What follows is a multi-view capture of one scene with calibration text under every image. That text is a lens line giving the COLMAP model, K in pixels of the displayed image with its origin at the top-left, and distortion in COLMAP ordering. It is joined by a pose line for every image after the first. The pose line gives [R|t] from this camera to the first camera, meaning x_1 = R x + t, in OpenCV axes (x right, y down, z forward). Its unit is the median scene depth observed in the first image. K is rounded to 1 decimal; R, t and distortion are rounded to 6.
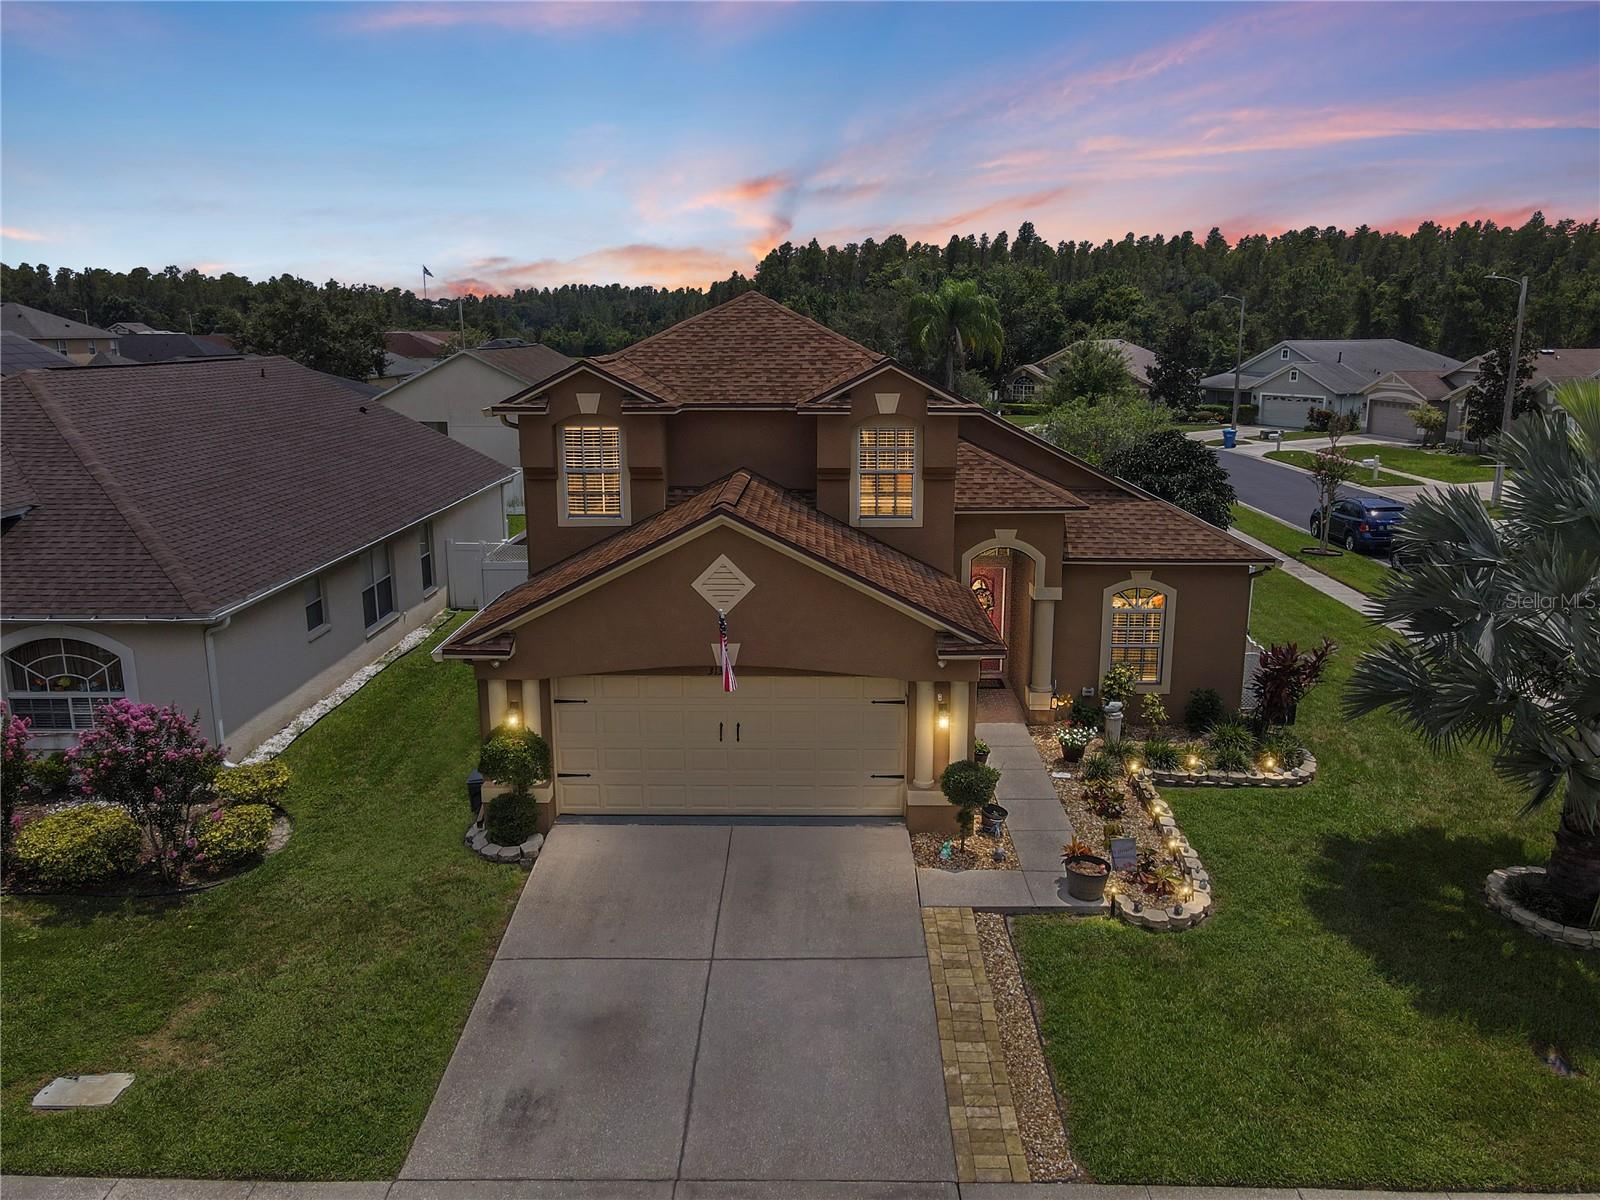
lens RADIAL K [[1179.7, 0, 806.3], [0, 1179.7, 590.0], [0, 0, 1]] dist [-0.002790, 0.032092]
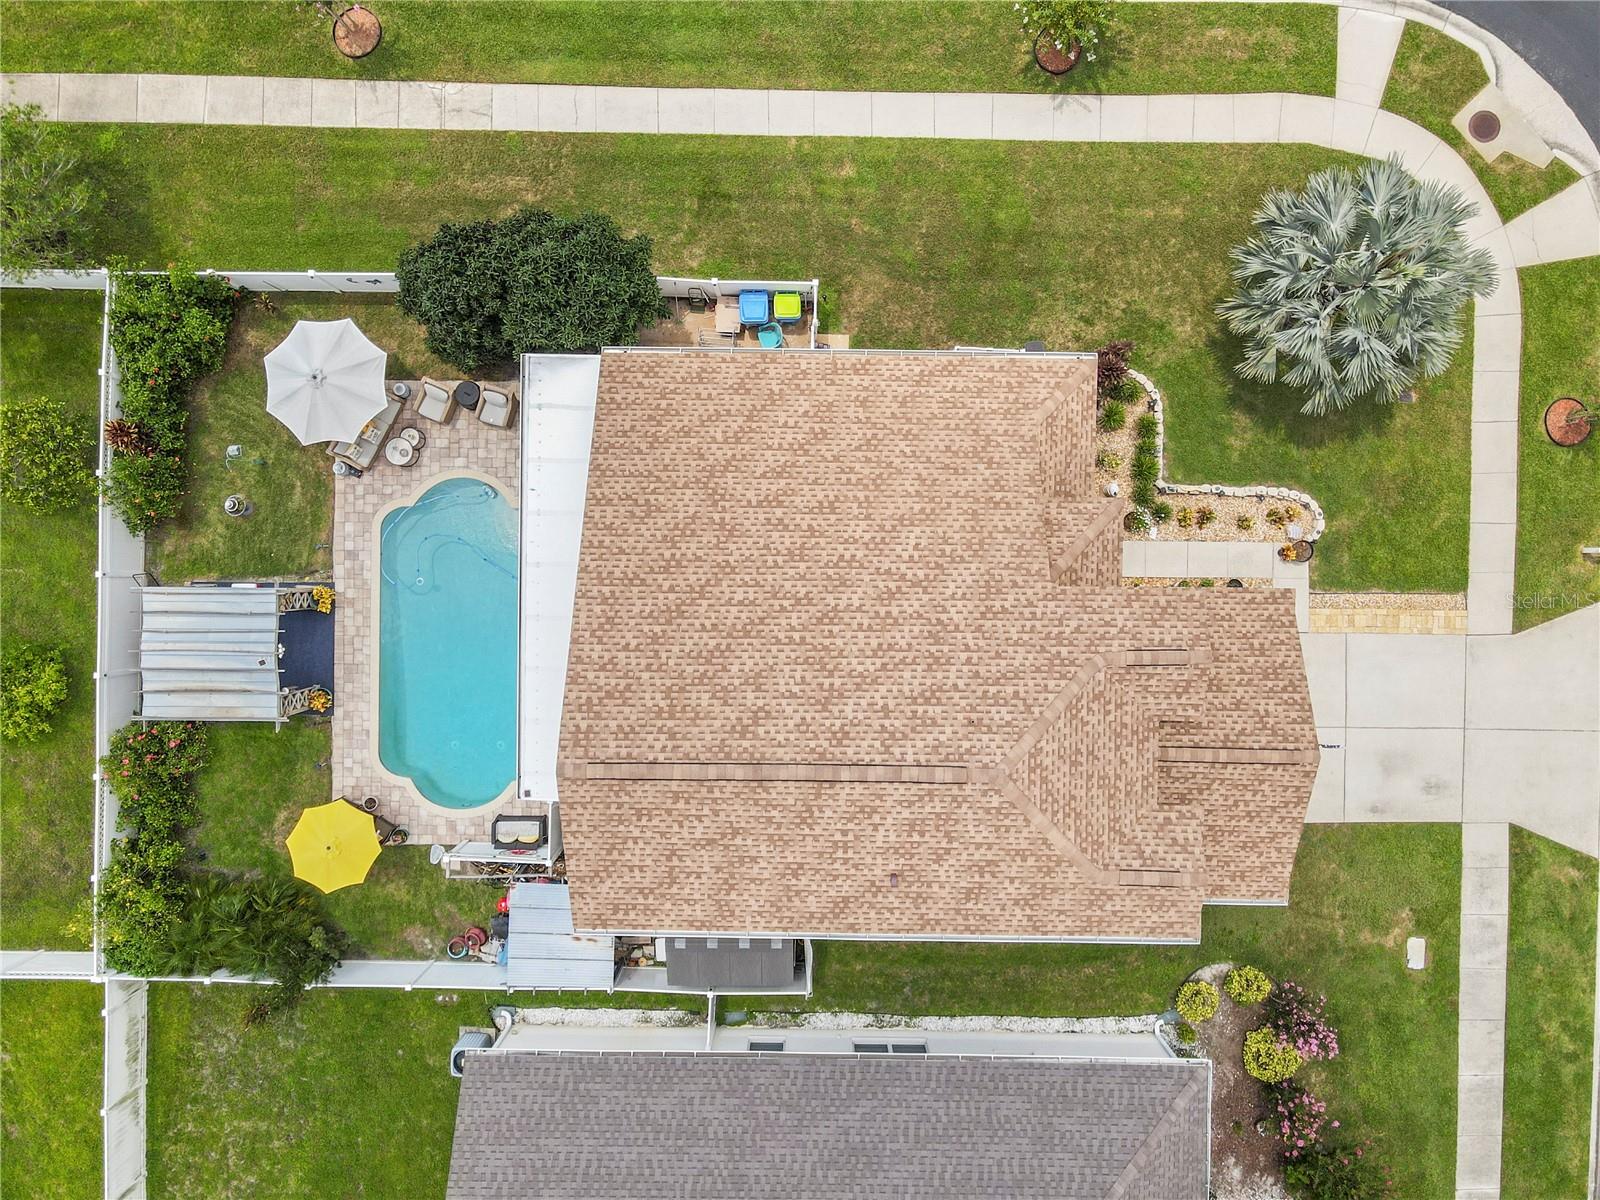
lens RADIAL K [[1179.7, 0, 806.3], [0, 1179.7, 590.0], [0, 0, 1]] dist [-0.002790, 0.032092]
pose [[0.002433, -0.999771, -0.021247, 0.149506], [0.219773, -0.020193, 0.975342, -1.377680], [-0.975548, -0.007043, 0.219673, 0.976765]]
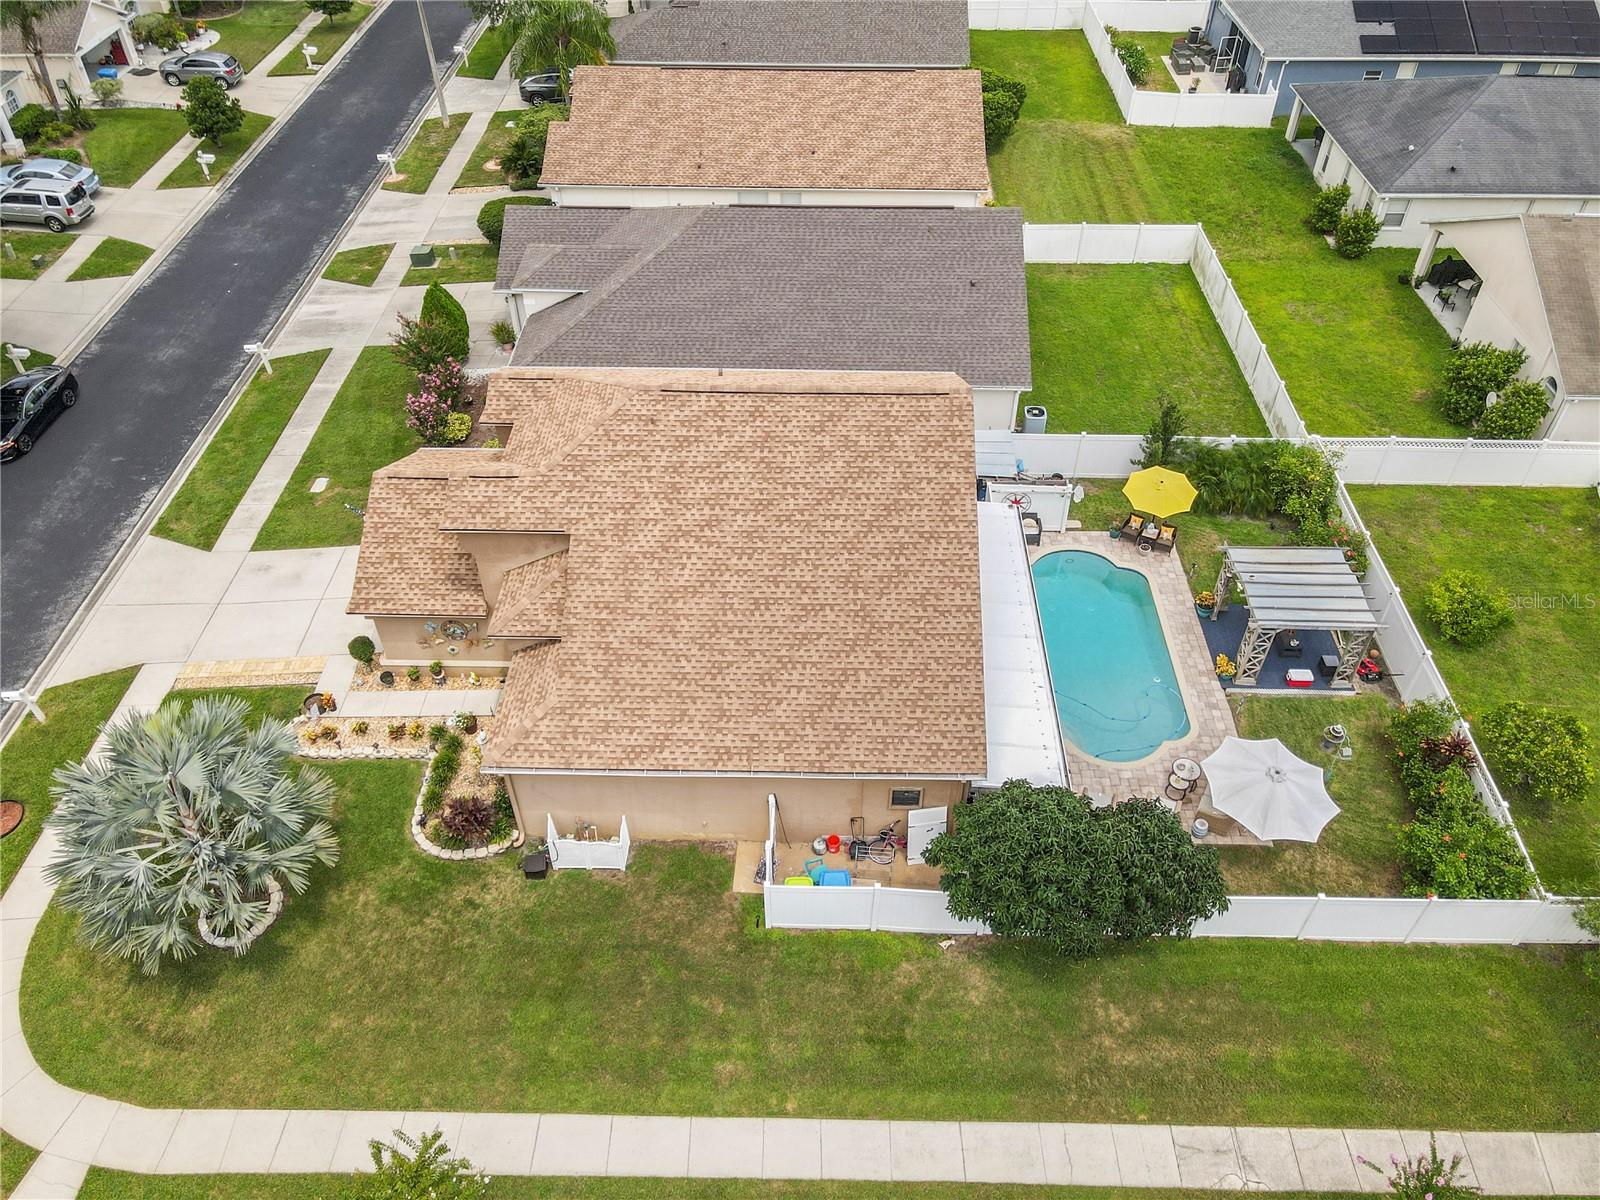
lens RADIAL K [[1179.0, 0, 809.8], [0, 1179.0, 585.3], [0, 0, 1]] dist [-0.006638, 0.027448]
pose [[-0.003882, 0.671124, -0.741335, 1.197027], [-0.223813, 0.721951, 0.654748, -1.087497], [0.974624, 0.168462, 0.147403, 1.077111]]
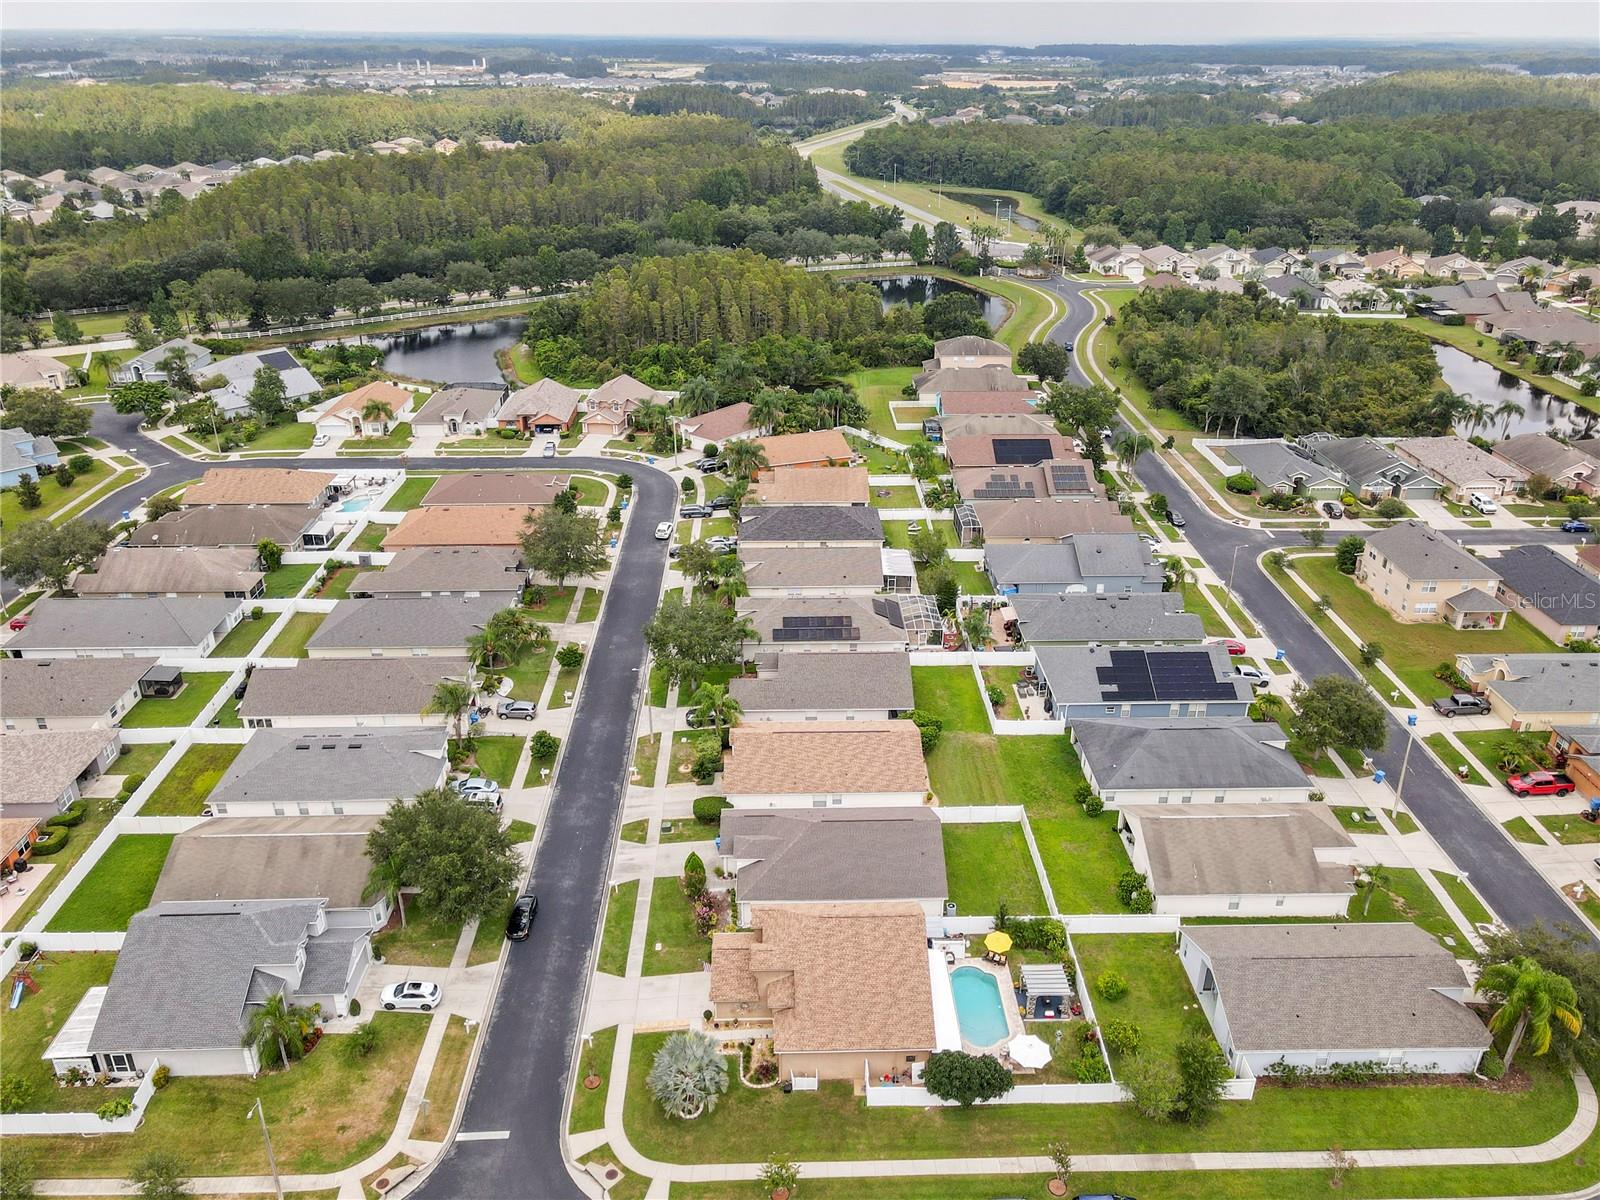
lens RADIAL K [[1179.7, 0, 806.3], [0, 1179.7, 590.0], [0, 0, 1]] dist [-0.002790, 0.032092]
pose [[0.038267, 0.411018, -0.910824, 3.373074], [-0.219395, 0.892707, 0.393625, -3.006346], [0.974885, 0.184767, 0.124337, 0.273992]]
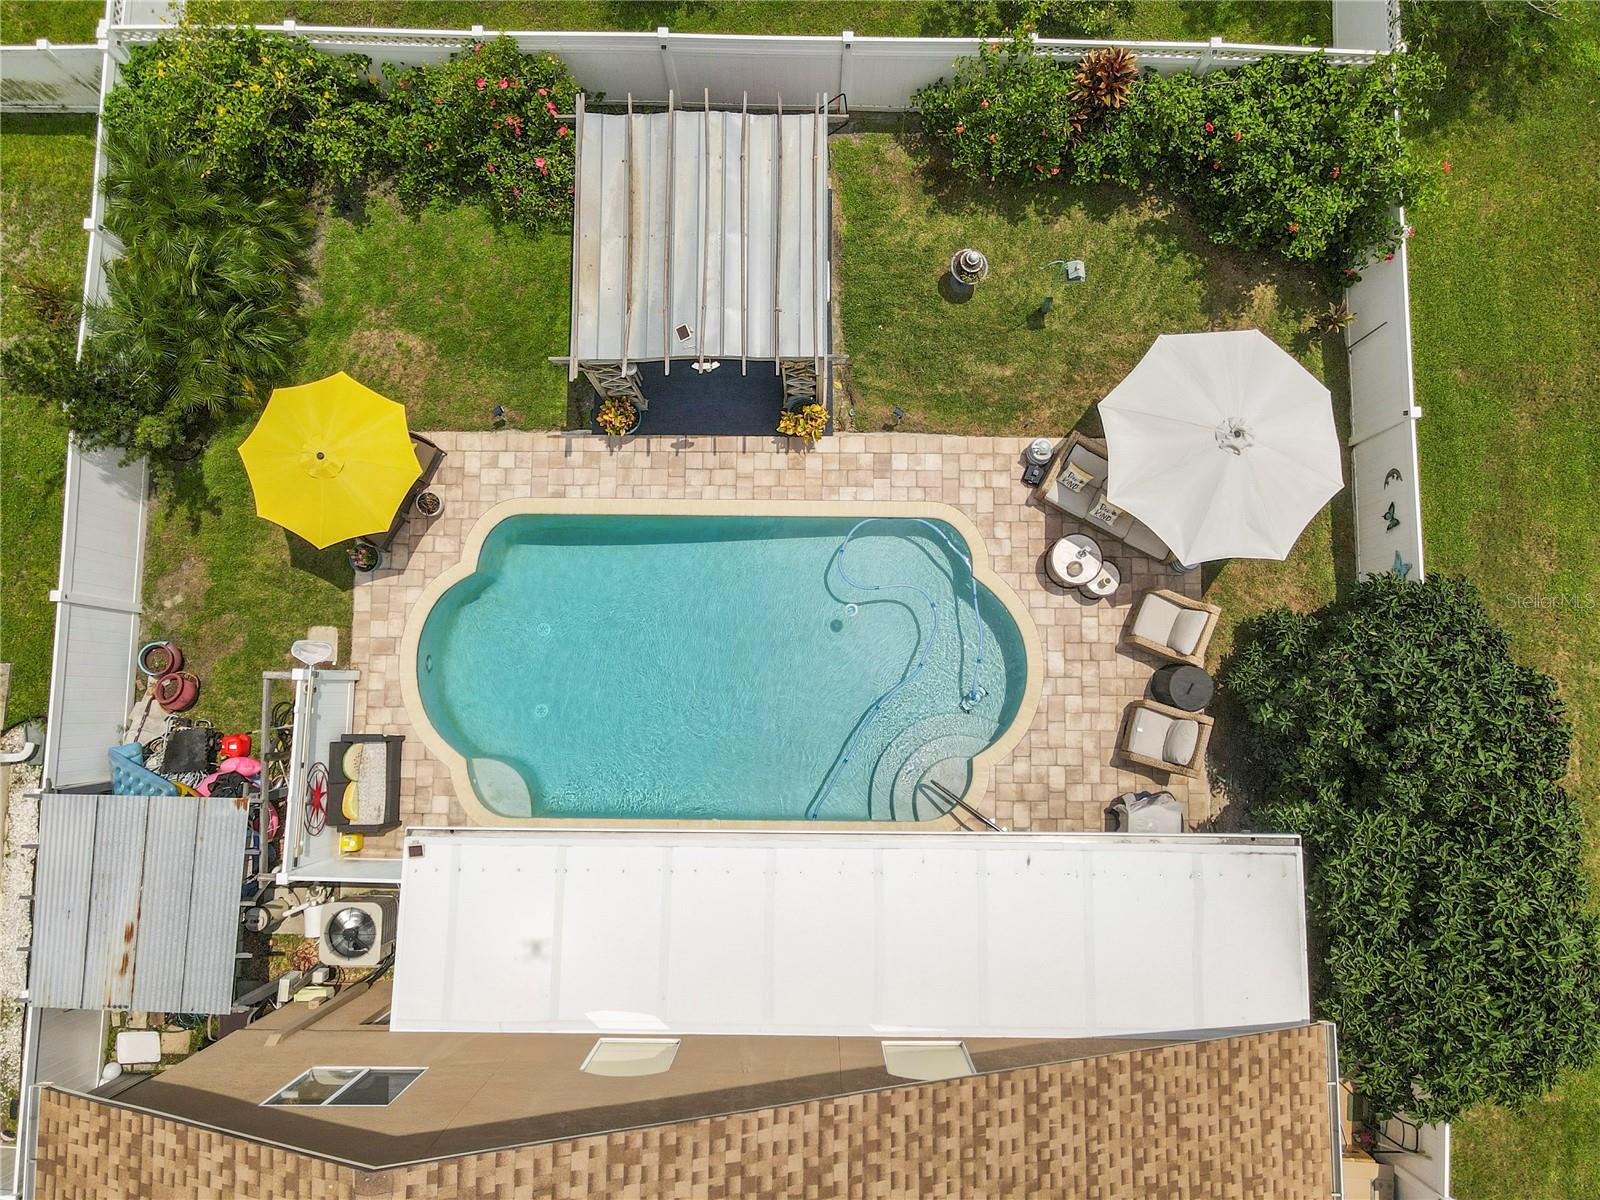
lens RADIAL K [[1179.7, 0, 806.3], [0, 1179.7, 590.0], [0, 0, 1]] dist [-0.002790, 0.032092]
pose [[0.999969, -0.002962, -0.007314, 0.114342], [0.007874, 0.313722, 0.949482, -0.821811], [-0.000518, -0.949510, 0.313735, 1.508640]]
